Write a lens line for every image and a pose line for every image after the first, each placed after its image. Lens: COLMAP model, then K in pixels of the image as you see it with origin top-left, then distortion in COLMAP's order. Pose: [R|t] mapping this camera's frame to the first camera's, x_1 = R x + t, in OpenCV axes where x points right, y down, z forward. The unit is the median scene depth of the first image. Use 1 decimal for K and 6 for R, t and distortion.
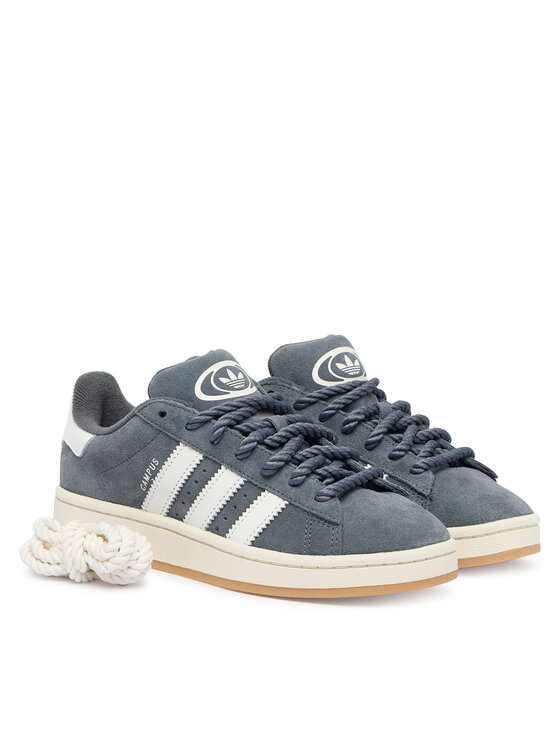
lens RADIAL K [[1670.0, 0, 279.8], [0, 1670.0, 372.7], [0, 0, 1]] dist [0.026423, 0.000000]
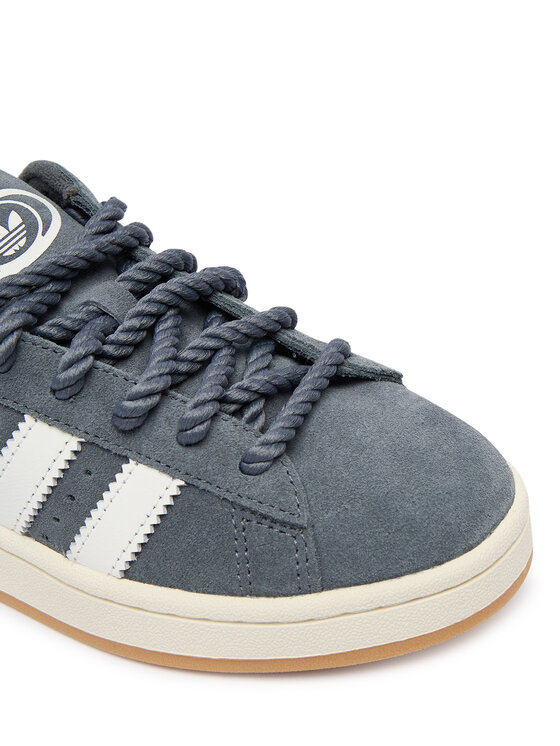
lens RADIAL K [[826.1, 0, 283.0], [0, 826.1, 373.0], [0, 0, 1]] dist [-0.007215, 0.000000]
pose [[0.976032, -0.181973, 0.119362, 0.009891], [0.133185, 0.933227, 0.333690, -0.023289], [-0.172114, -0.309795, 0.935095, 0.776502]]
